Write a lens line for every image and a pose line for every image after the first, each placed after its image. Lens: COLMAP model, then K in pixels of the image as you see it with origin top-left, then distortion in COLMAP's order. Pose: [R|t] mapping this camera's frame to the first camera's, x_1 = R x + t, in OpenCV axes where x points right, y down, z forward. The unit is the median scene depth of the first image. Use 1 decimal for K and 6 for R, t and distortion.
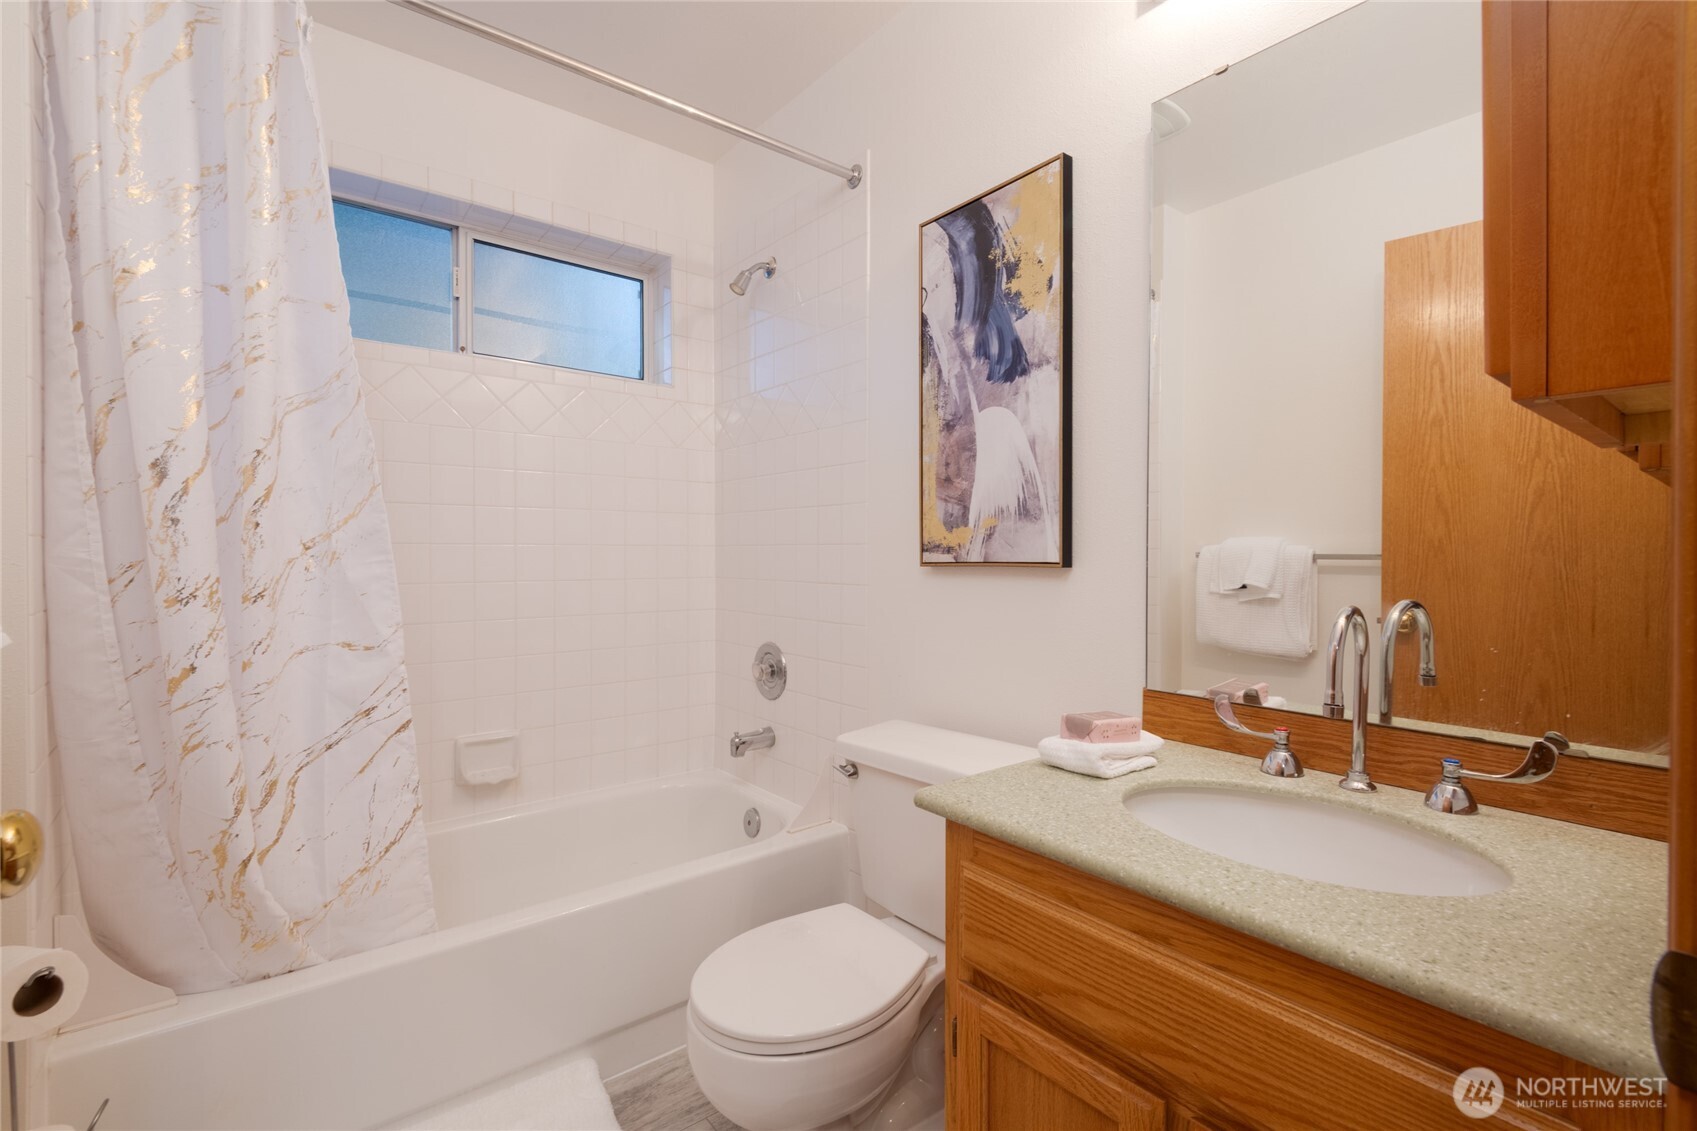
lens RADIAL K [[763.0, 0, 852.6], [0, 763.0, 559.0], [0, 0, 1]] dist [0.032517, -0.020176]
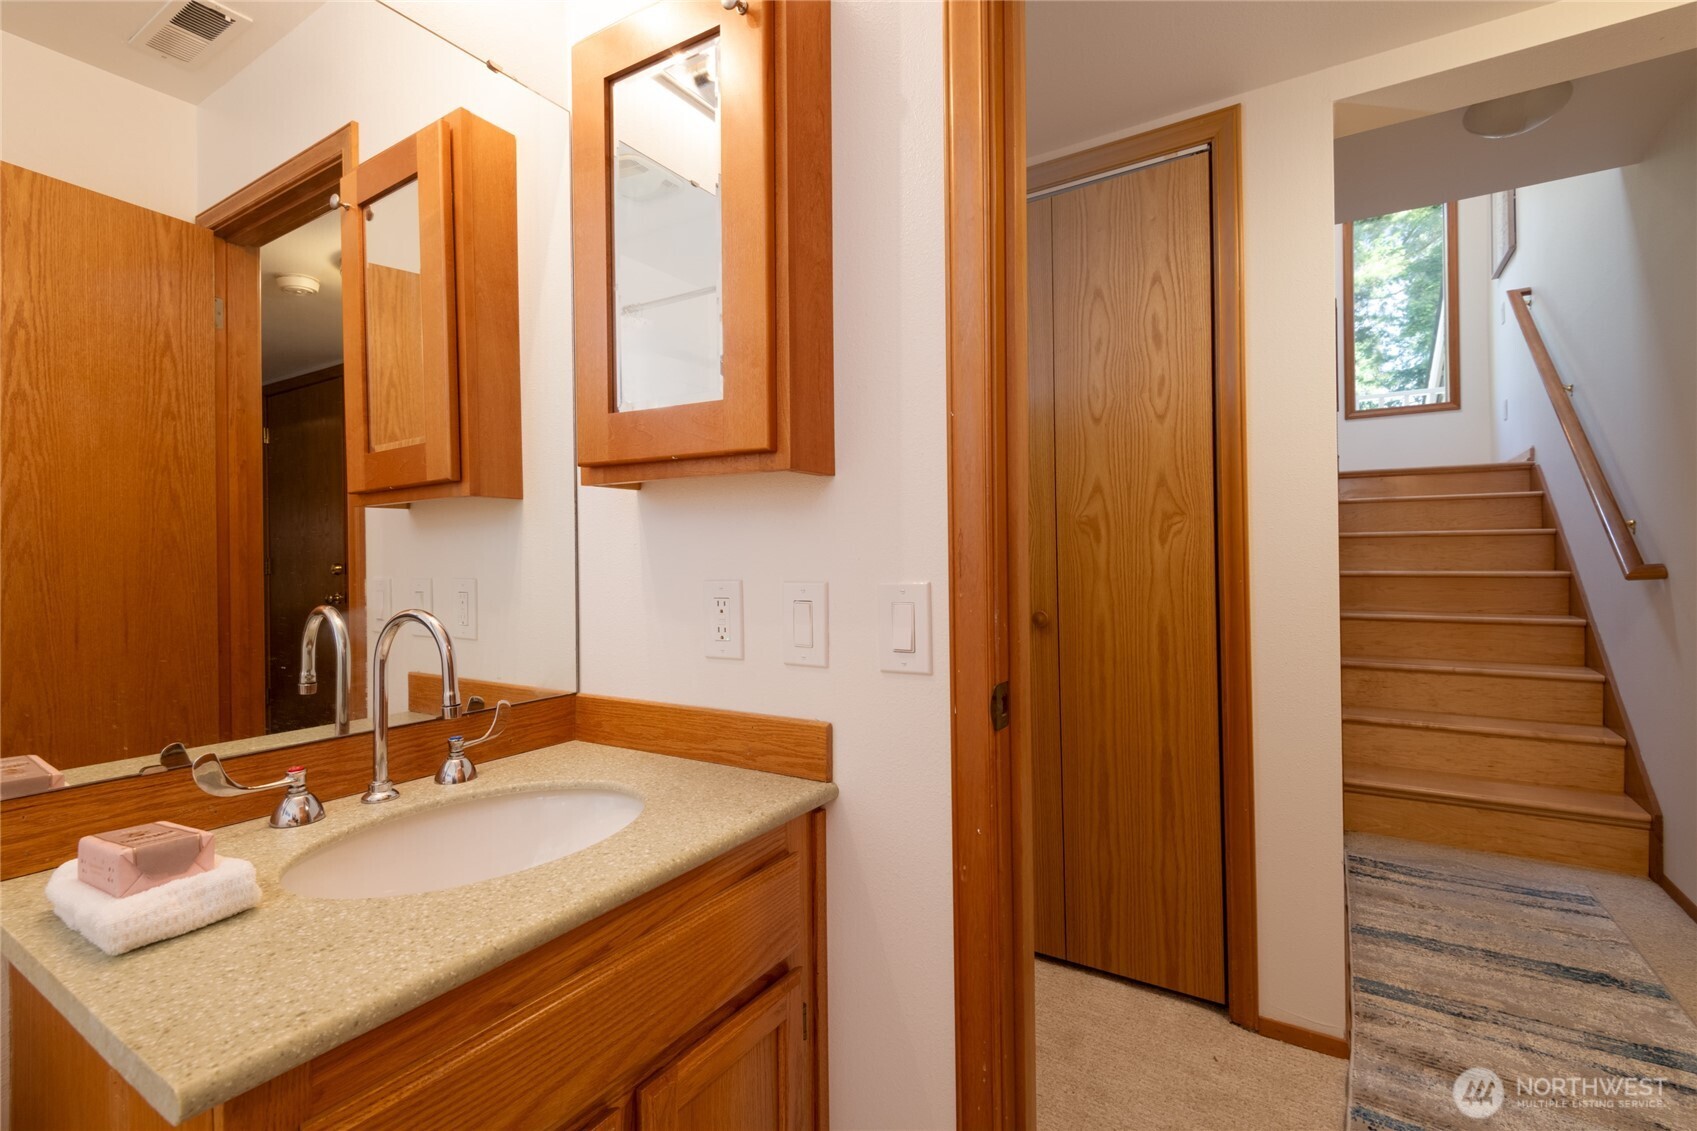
lens RADIAL K [[763.0, 0, 852.6], [0, 763.0, 559.0], [0, 0, 1]] dist [0.032517, -0.020176]
pose [[-0.326075, -0.003380, 0.945338, -0.460753], [0.018643, 0.999776, 0.010005, -0.003989], [-0.945160, 0.020886, -0.325939, 0.752214]]
